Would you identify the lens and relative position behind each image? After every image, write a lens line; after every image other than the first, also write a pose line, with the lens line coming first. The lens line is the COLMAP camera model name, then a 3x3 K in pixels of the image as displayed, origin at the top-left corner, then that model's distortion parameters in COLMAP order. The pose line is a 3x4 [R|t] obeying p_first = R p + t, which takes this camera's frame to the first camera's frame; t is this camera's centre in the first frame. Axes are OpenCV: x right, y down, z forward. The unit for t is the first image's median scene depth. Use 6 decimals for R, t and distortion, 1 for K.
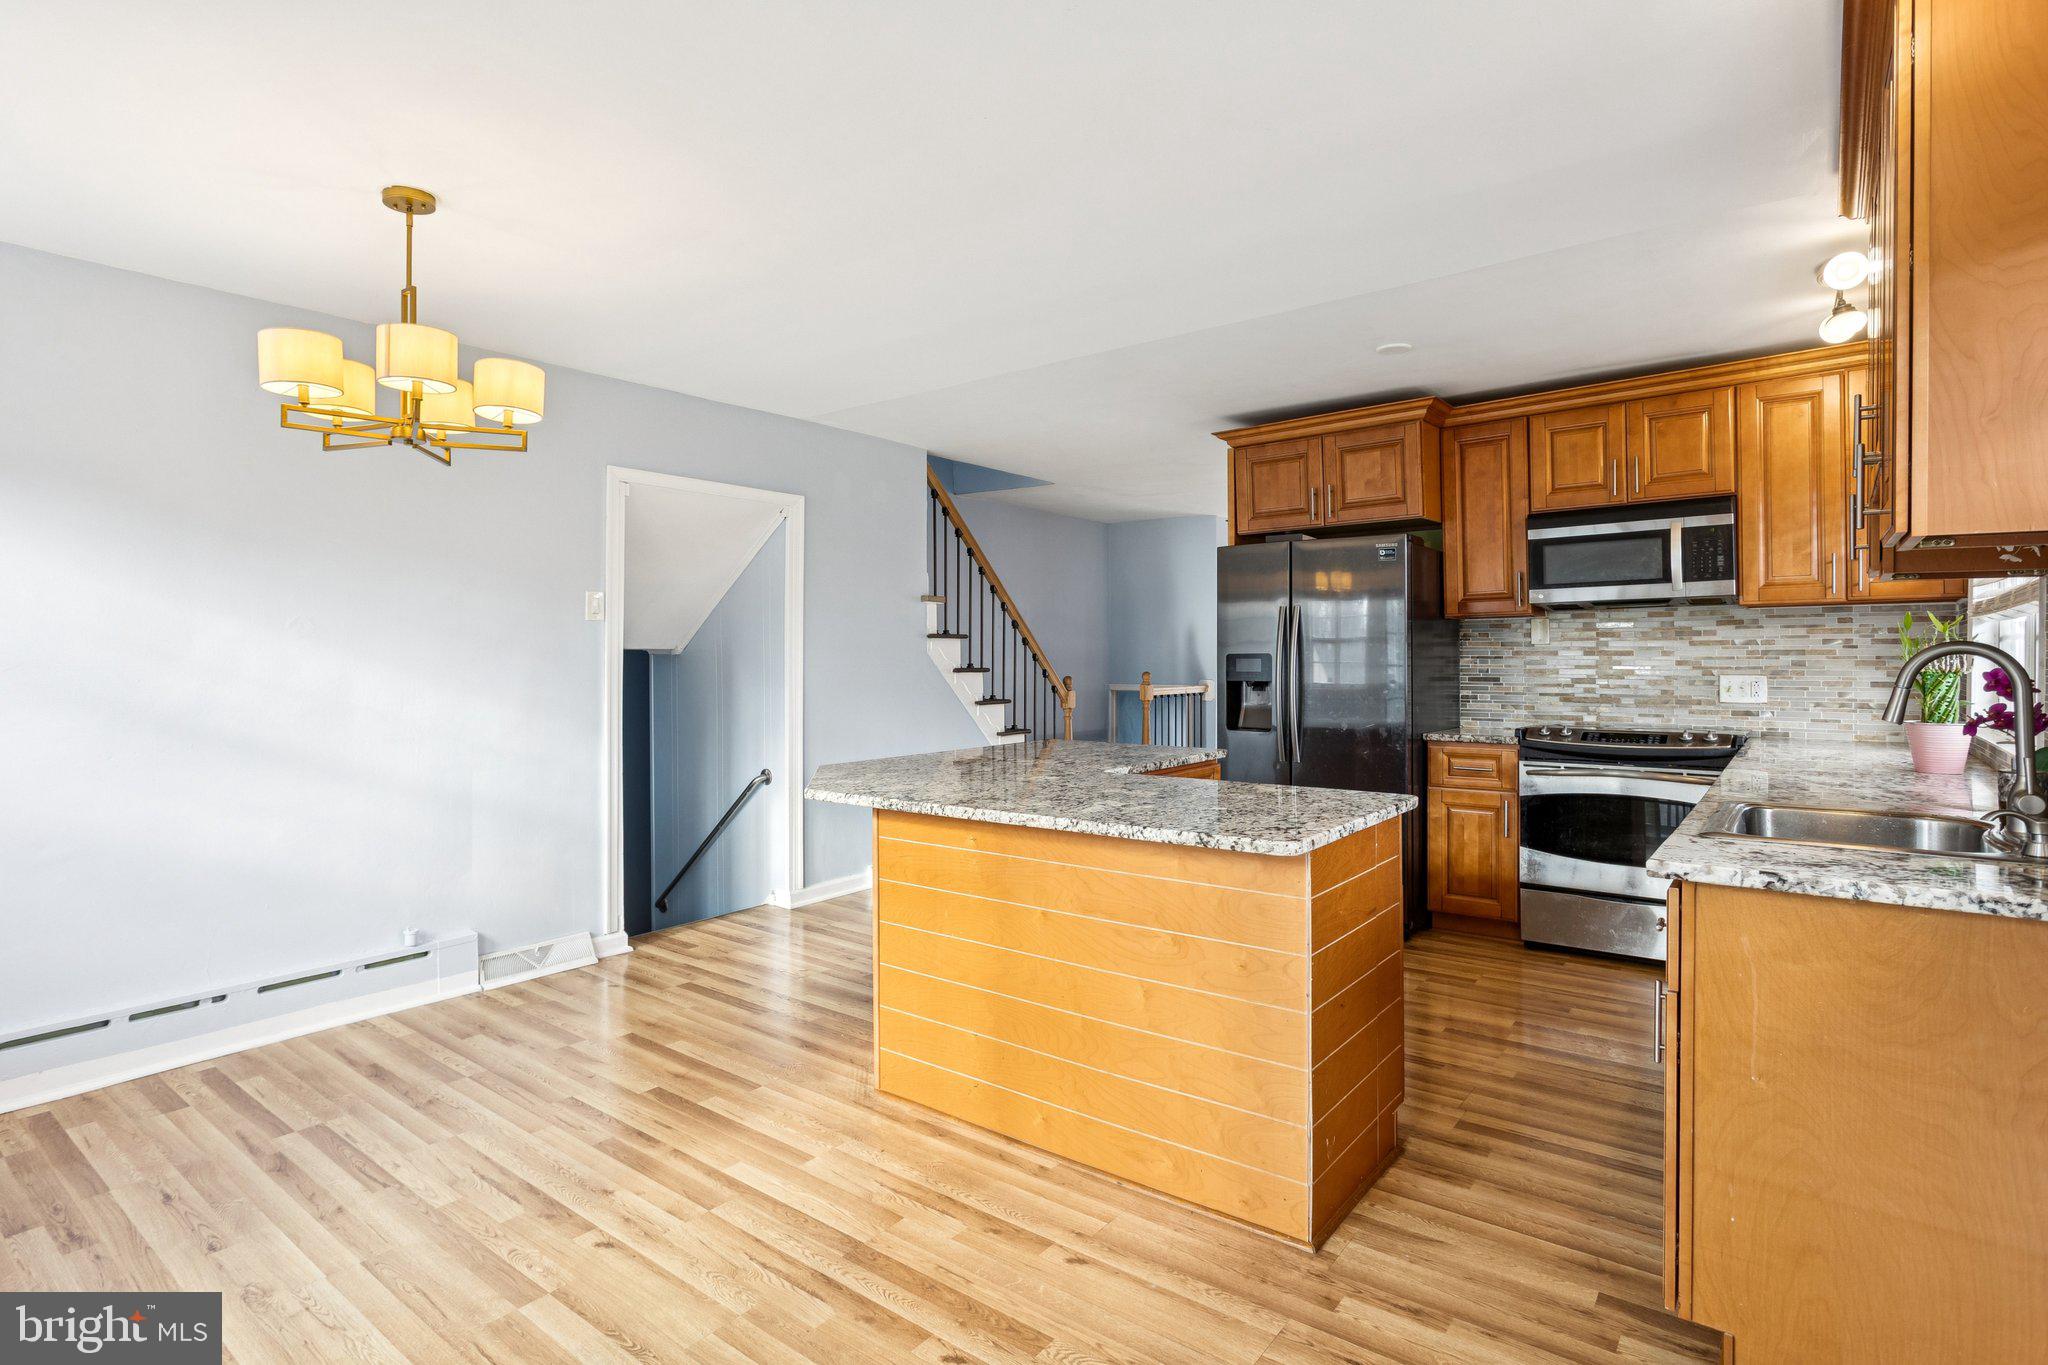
lens RADIAL K [[1026.4, 0, 1002.7], [0, 1026.4, 656.8], [0, 0, 1]] dist [-0.024726, 0.019700]
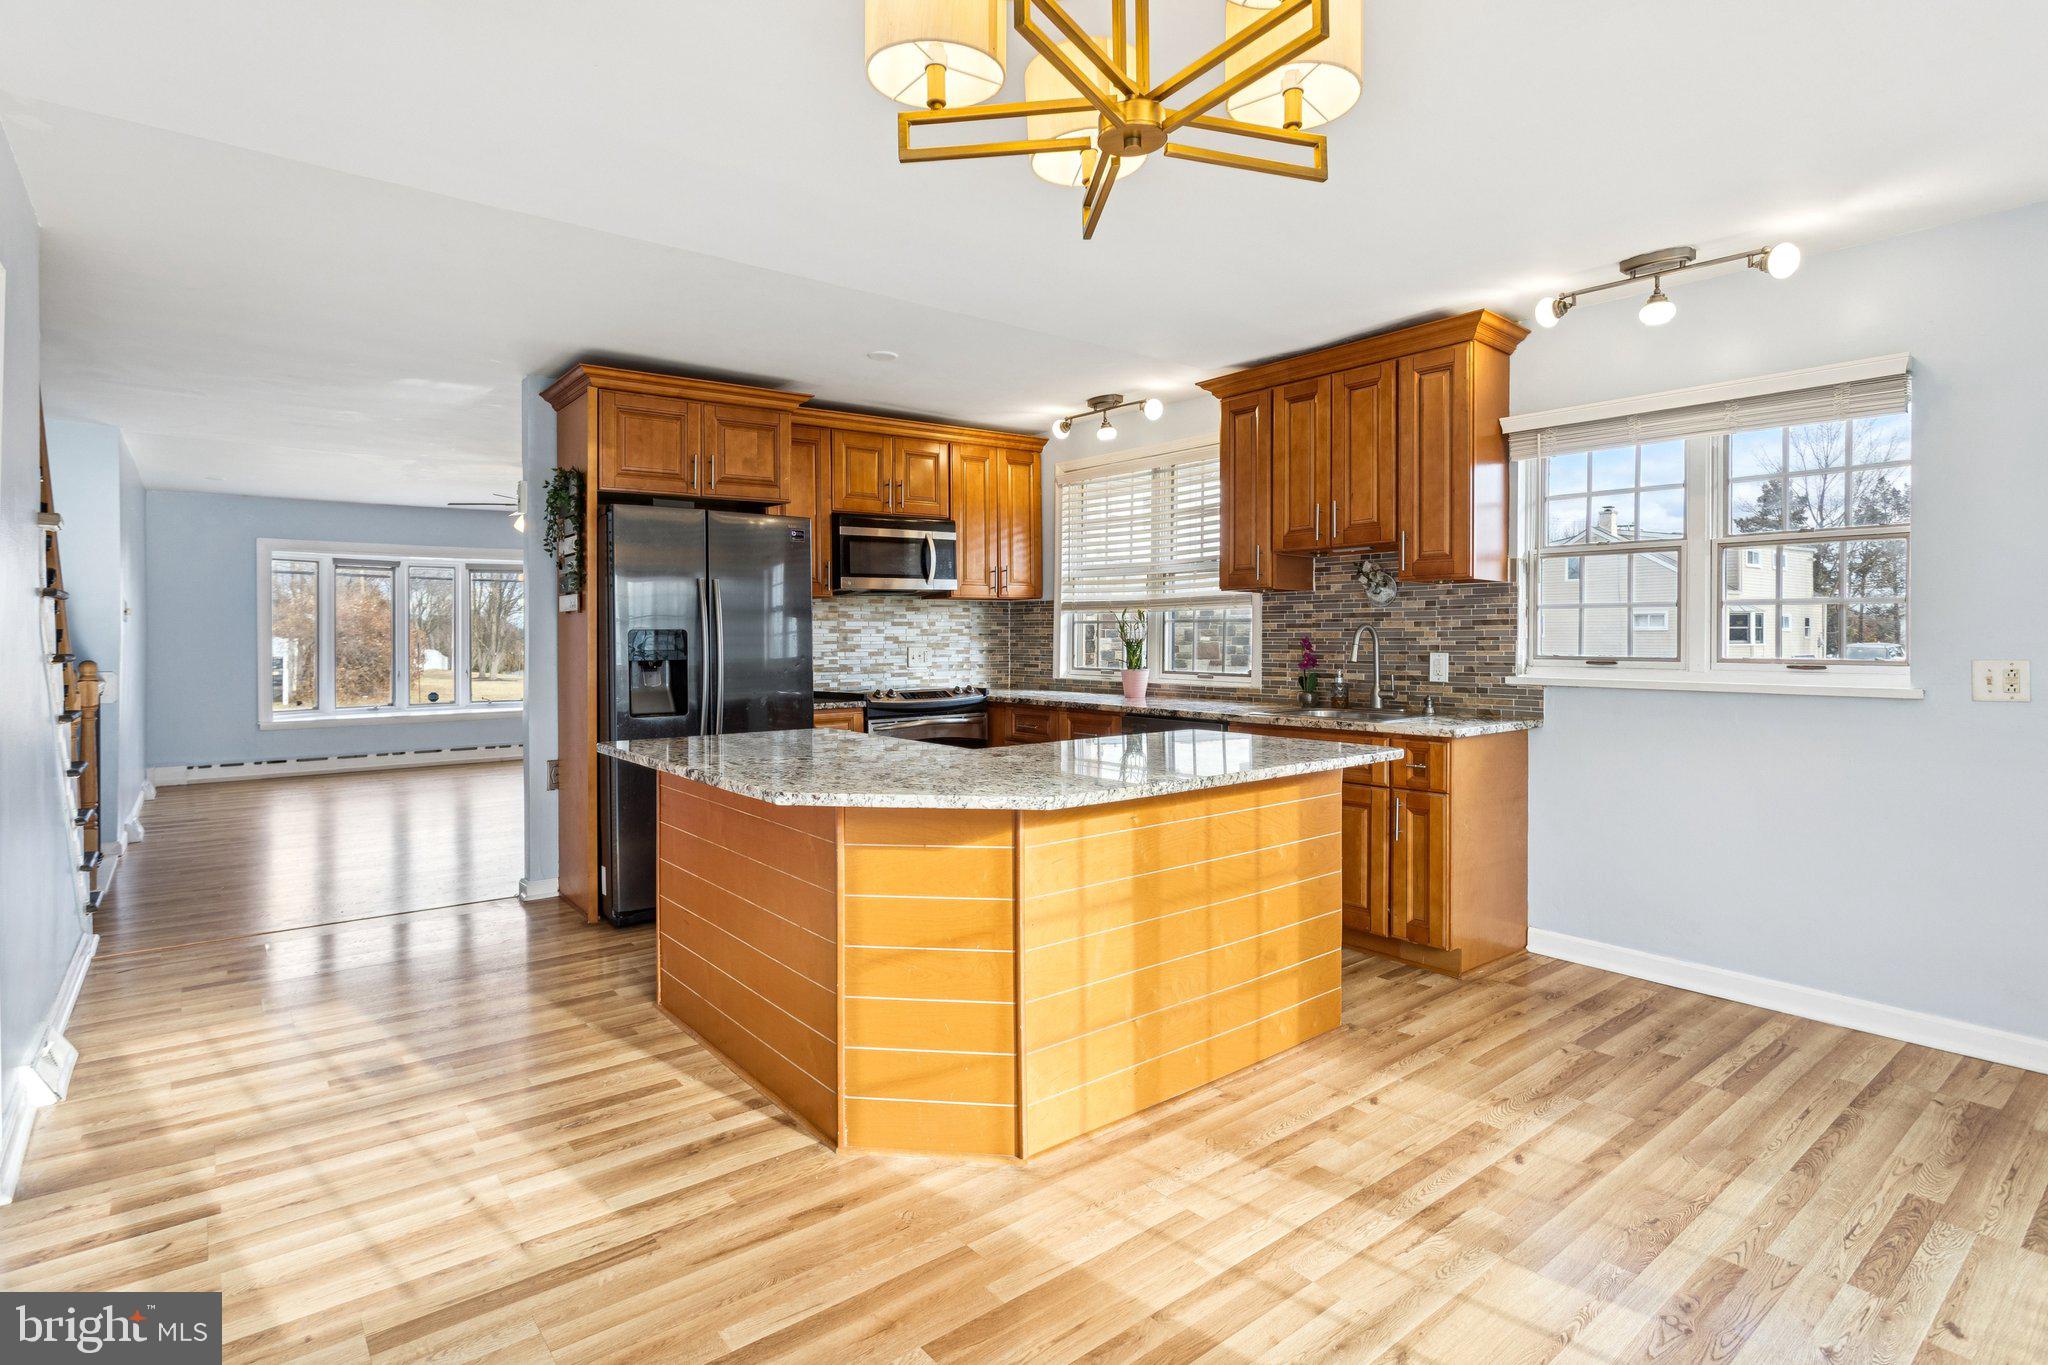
lens RADIAL K [[1017.4, 0, 1013.7], [0, 1017.4, 651.4], [0, 0, 1]] dist [-0.010385, 0.000074]
pose [[0.234164, -0.013984, 0.972096, -0.643575], [0.004729, 0.999901, 0.013245, 0.006489], [-0.972186, 0.001495, 0.234207, 0.584507]]
